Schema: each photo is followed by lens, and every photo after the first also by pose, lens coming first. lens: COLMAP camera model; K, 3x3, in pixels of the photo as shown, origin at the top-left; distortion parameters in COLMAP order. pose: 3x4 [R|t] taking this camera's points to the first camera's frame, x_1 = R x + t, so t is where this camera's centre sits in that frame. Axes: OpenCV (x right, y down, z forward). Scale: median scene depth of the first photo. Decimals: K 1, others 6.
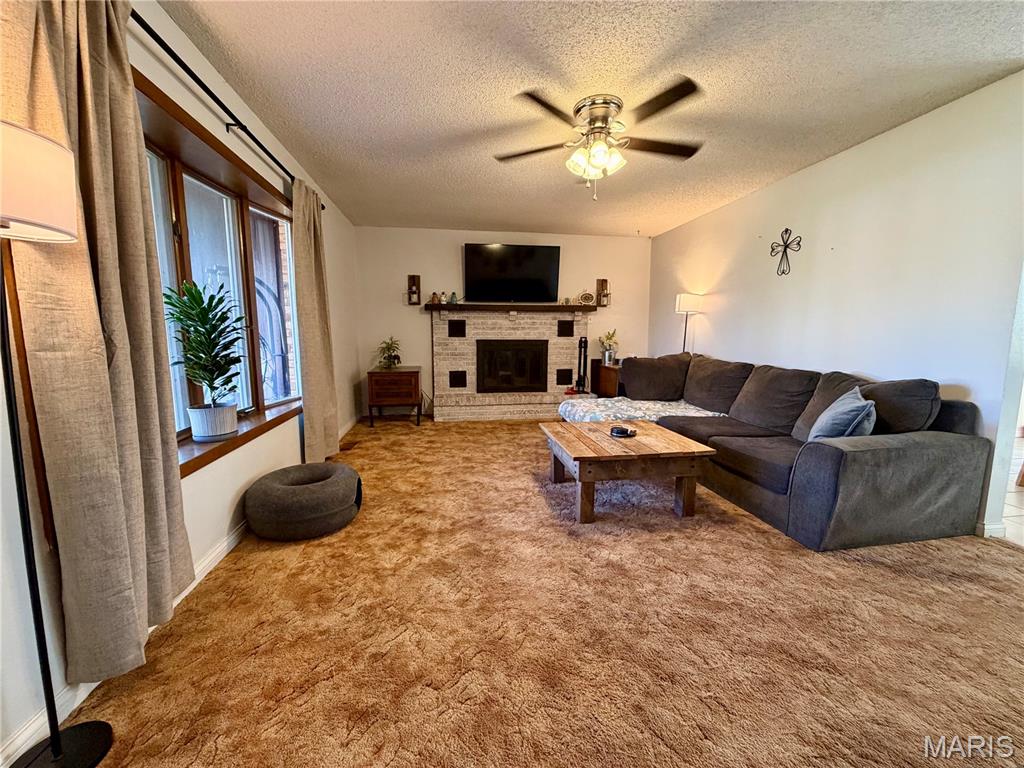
lens RADIAL K [[412.6, 0, 511.4], [0, 412.6, 385.3], [0, 0, 1]] dist [0.000382, 0.000121]
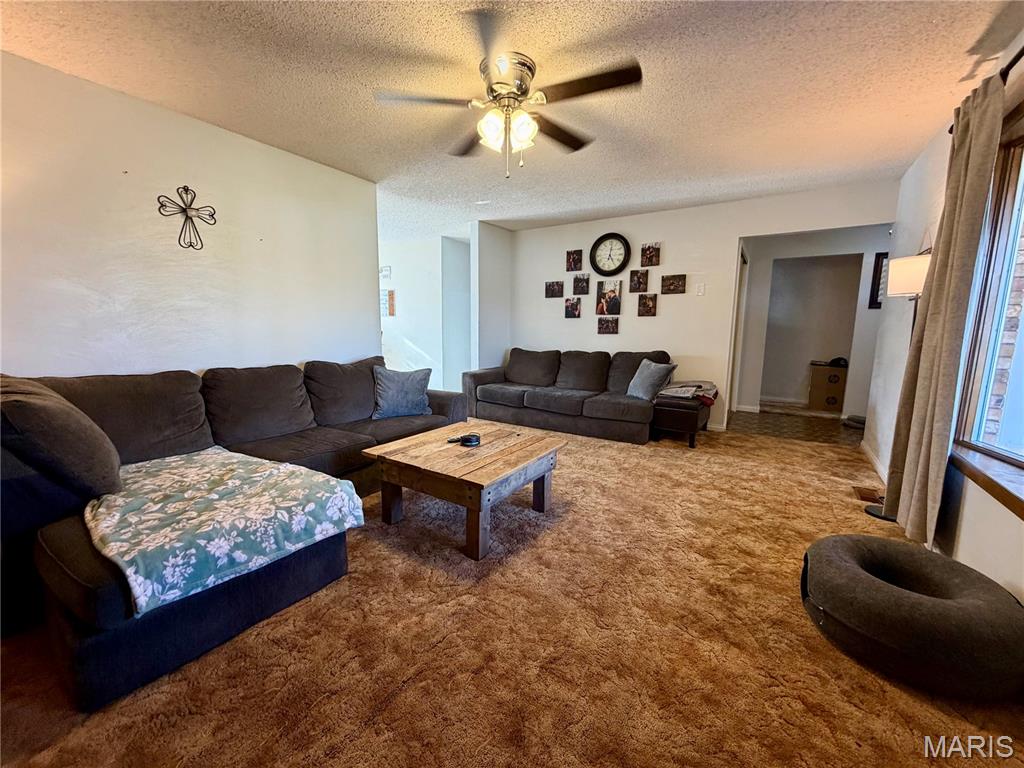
lens RADIAL K [[412.6, 0, 508.8], [0, 412.6, 382.8], [0, 0, 1]] dist [0.000382, 0.000121]
pose [[-0.742341, -0.102700, 0.662105, -0.305454], [0.075649, 0.969018, 0.235121, -0.170054], [-0.665738, 0.224628, -0.711572, 1.247902]]
